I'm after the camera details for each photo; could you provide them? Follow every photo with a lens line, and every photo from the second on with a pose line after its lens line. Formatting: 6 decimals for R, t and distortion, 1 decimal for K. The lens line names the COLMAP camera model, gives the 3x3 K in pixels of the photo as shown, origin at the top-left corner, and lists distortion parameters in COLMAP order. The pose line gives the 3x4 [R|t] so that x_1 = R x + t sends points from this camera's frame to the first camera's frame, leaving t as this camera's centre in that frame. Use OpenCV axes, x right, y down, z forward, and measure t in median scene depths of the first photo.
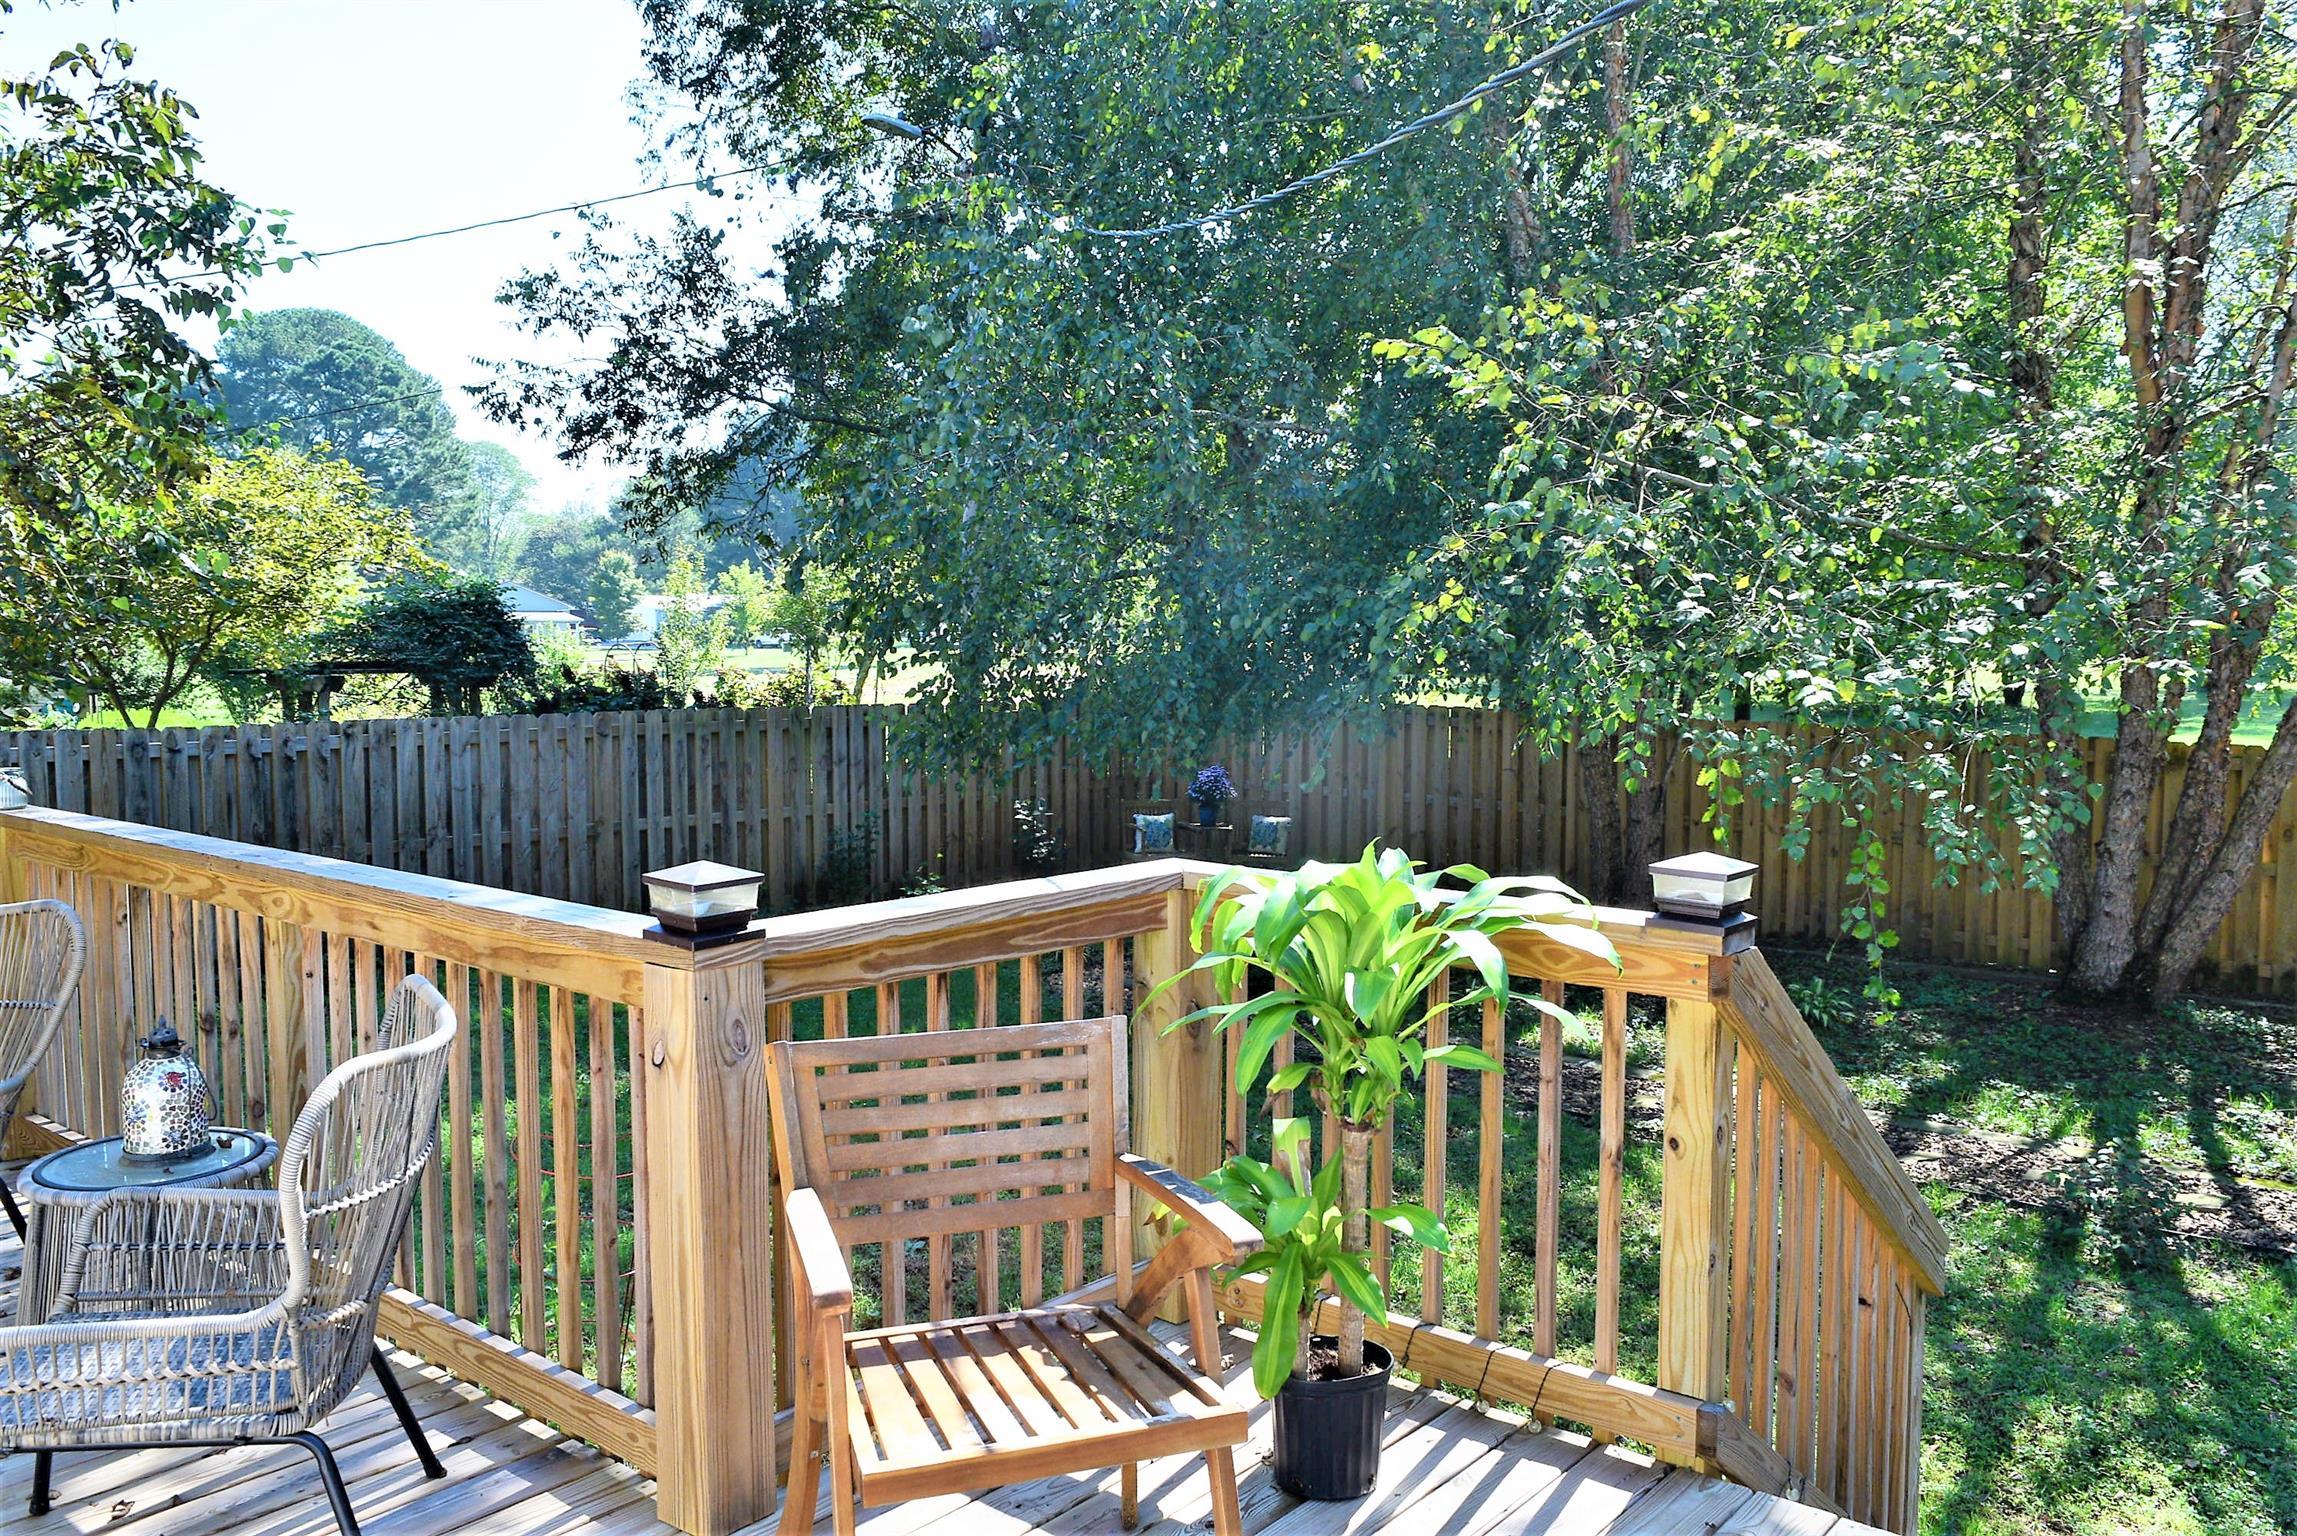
lens RADIAL K [[1772.9, 0, 1132.7], [0, 1772.9, 763.2], [0, 0, 1]] dist [-0.005087, -0.009912]
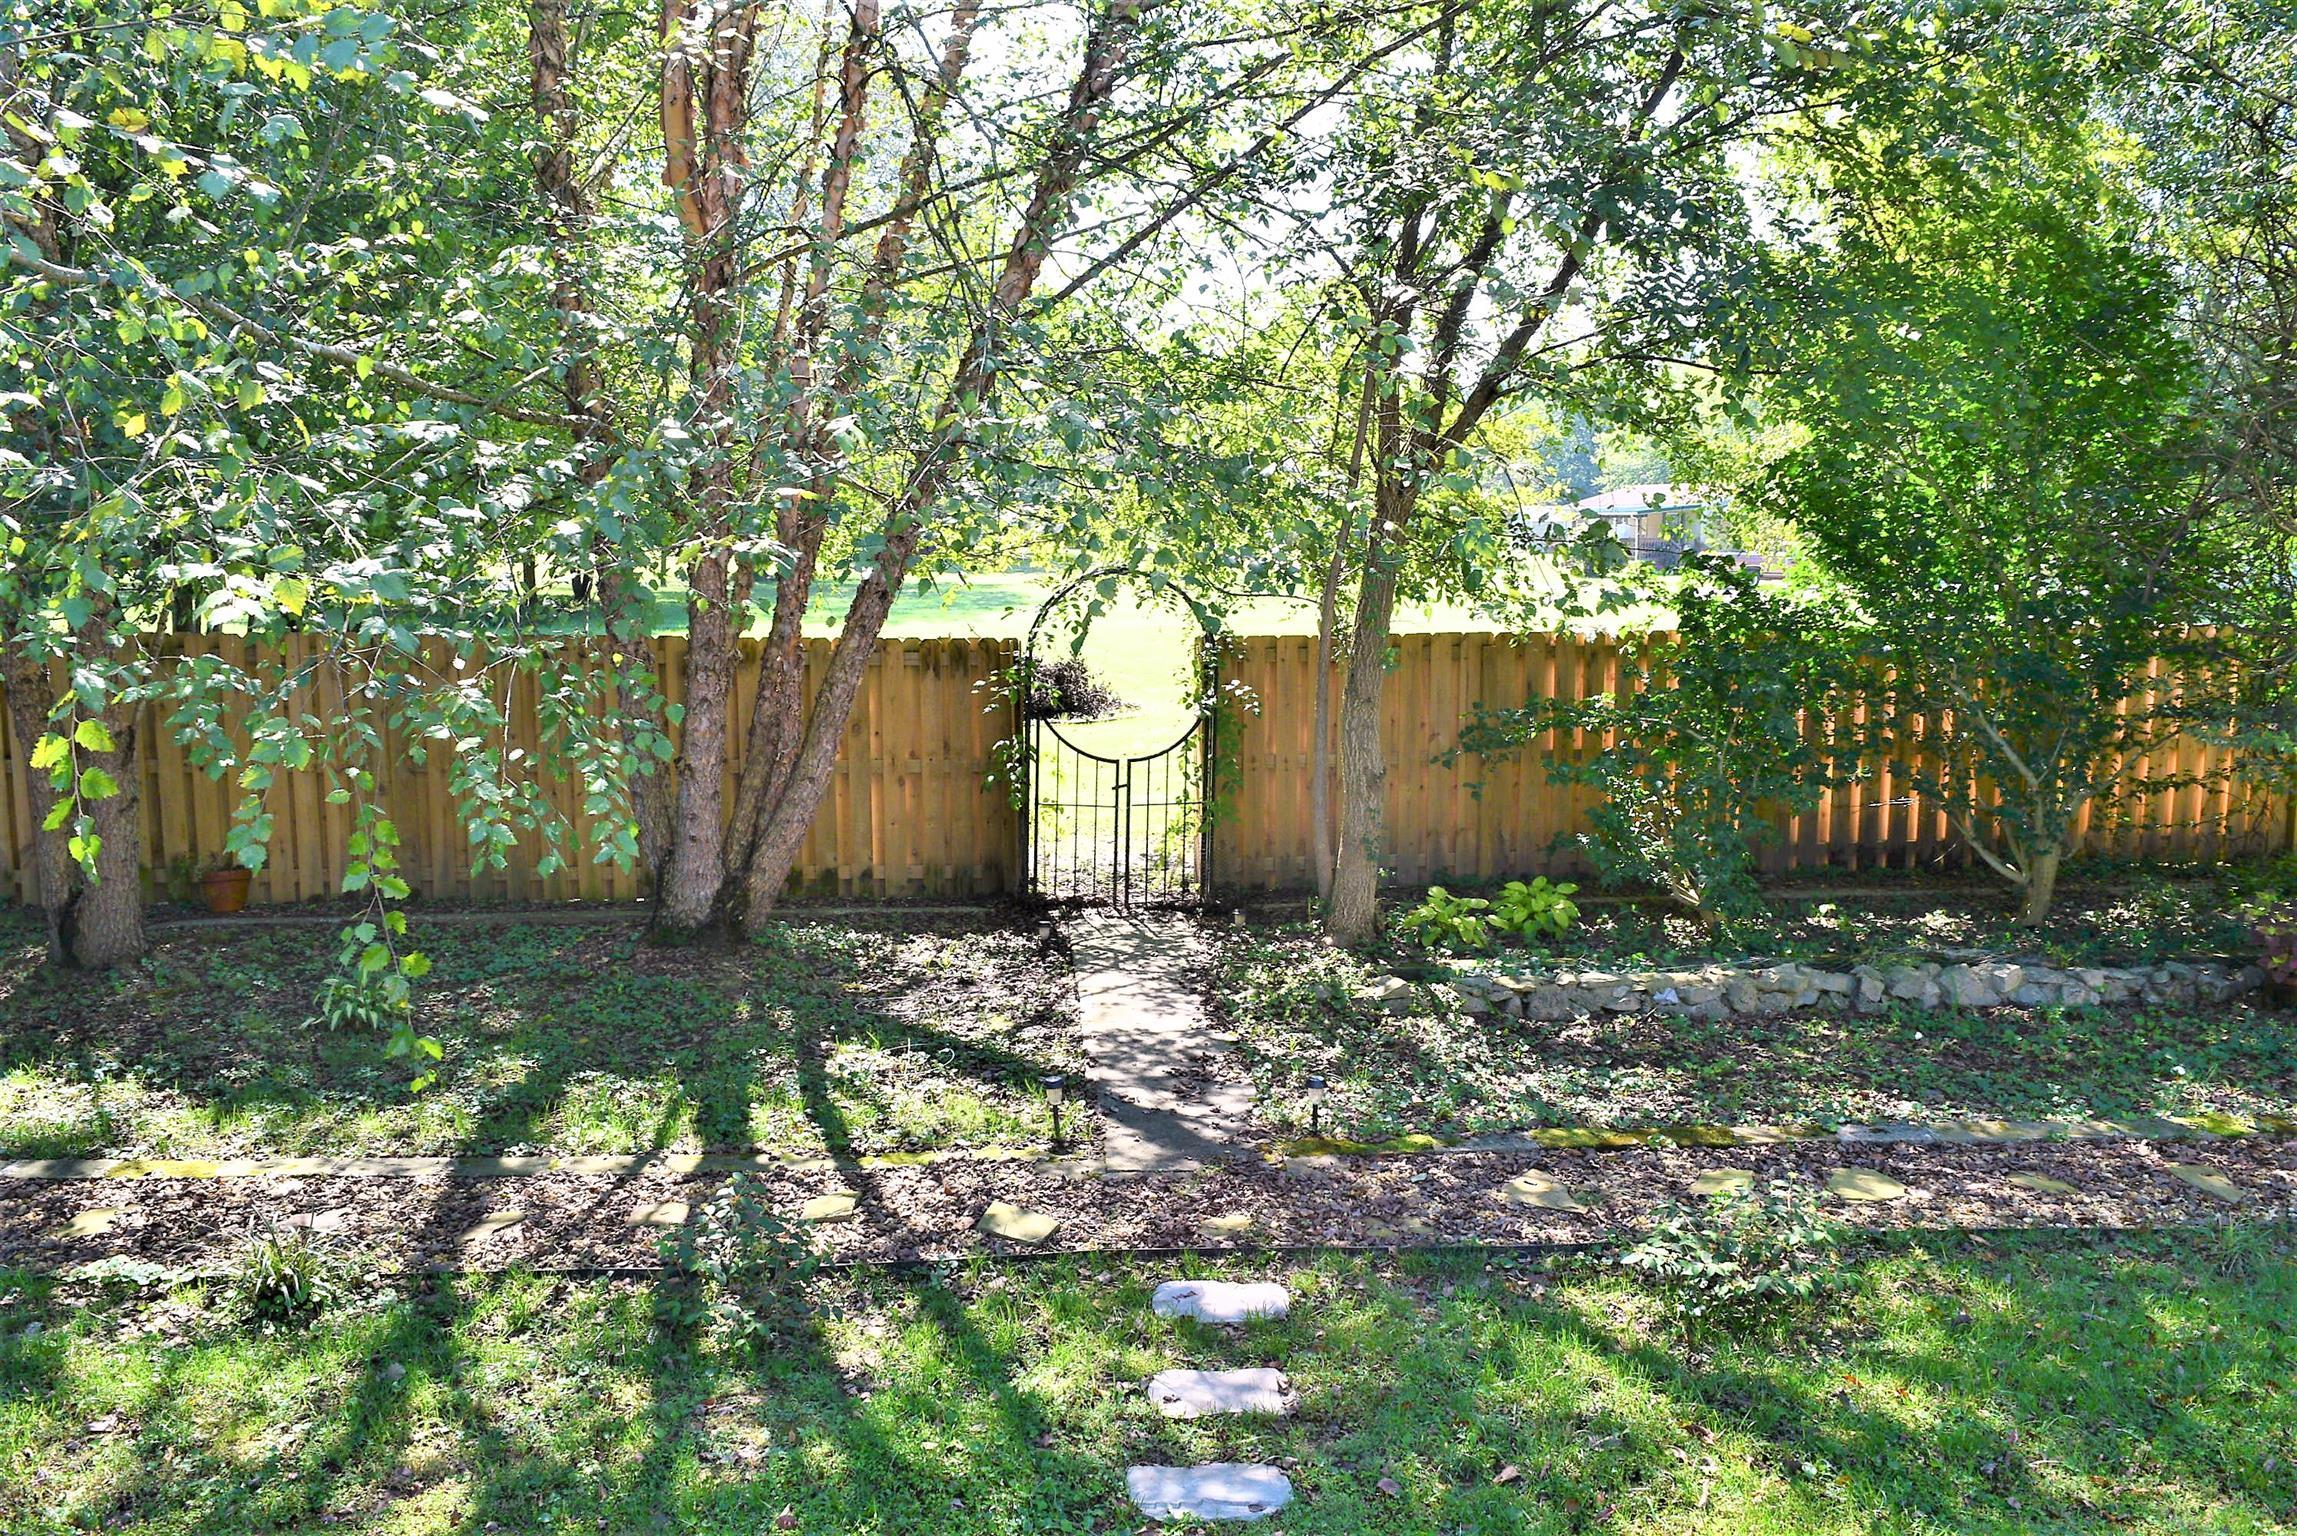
lens RADIAL K [[1772.9, 0, 1132.7], [0, 1772.9, 763.2], [0, 0, 1]] dist [-0.005087, -0.009912]
pose [[0.724427, -0.091256, 0.683285, 0.146144], [0.050828, 0.995572, 0.079076, -0.012961], [-0.687476, -0.022555, 0.725857, 0.277590]]
